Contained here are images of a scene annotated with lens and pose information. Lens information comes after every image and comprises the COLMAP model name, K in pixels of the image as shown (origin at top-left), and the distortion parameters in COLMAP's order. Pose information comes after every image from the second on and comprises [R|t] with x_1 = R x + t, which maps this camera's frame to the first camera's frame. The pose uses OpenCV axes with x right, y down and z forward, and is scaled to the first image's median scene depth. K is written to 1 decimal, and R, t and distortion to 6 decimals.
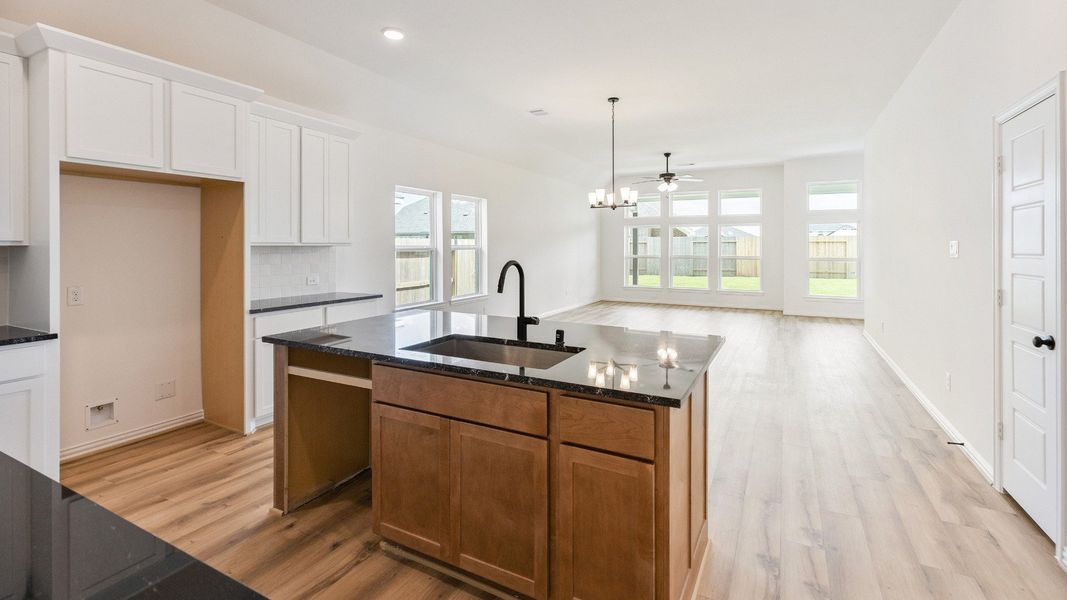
lens RADIAL K [[473.0, 0, 535.4], [0, 473.0, 262.5], [0, 0, 1]] dist [-0.000220, -0.000017]
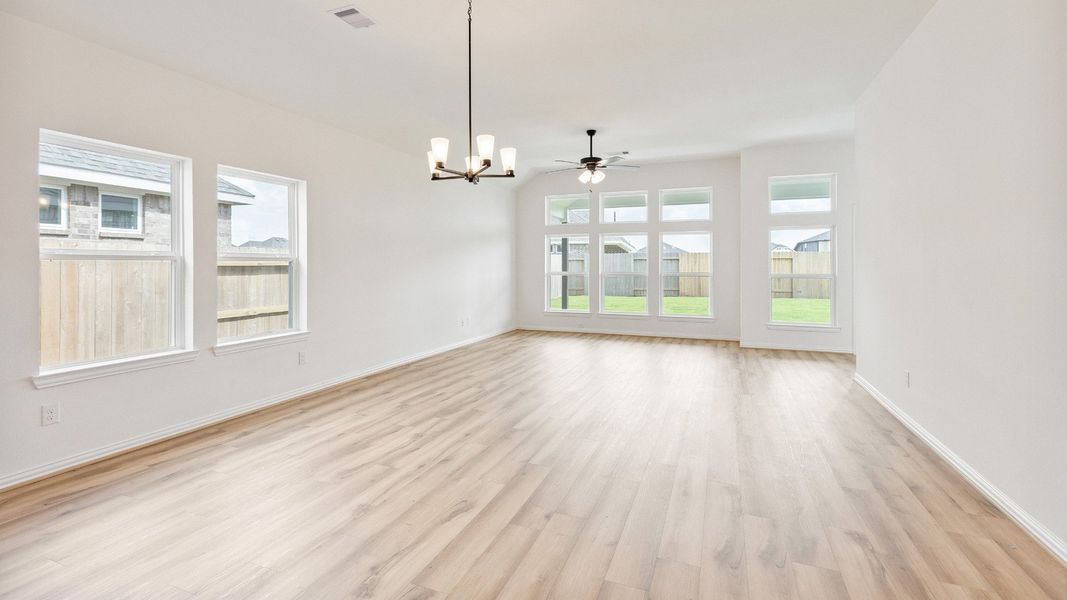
lens RADIAL K [[471.7, 0, 532.3], [0, 471.7, 286.6], [0, 0, 1]] dist [-0.000311, 0.000084]
pose [[0.994694, -0.005282, 0.102738, 0.096048], [0.004349, 0.999947, 0.009304, 0.001960], [-0.102782, -0.008808, 0.994665, 0.241919]]
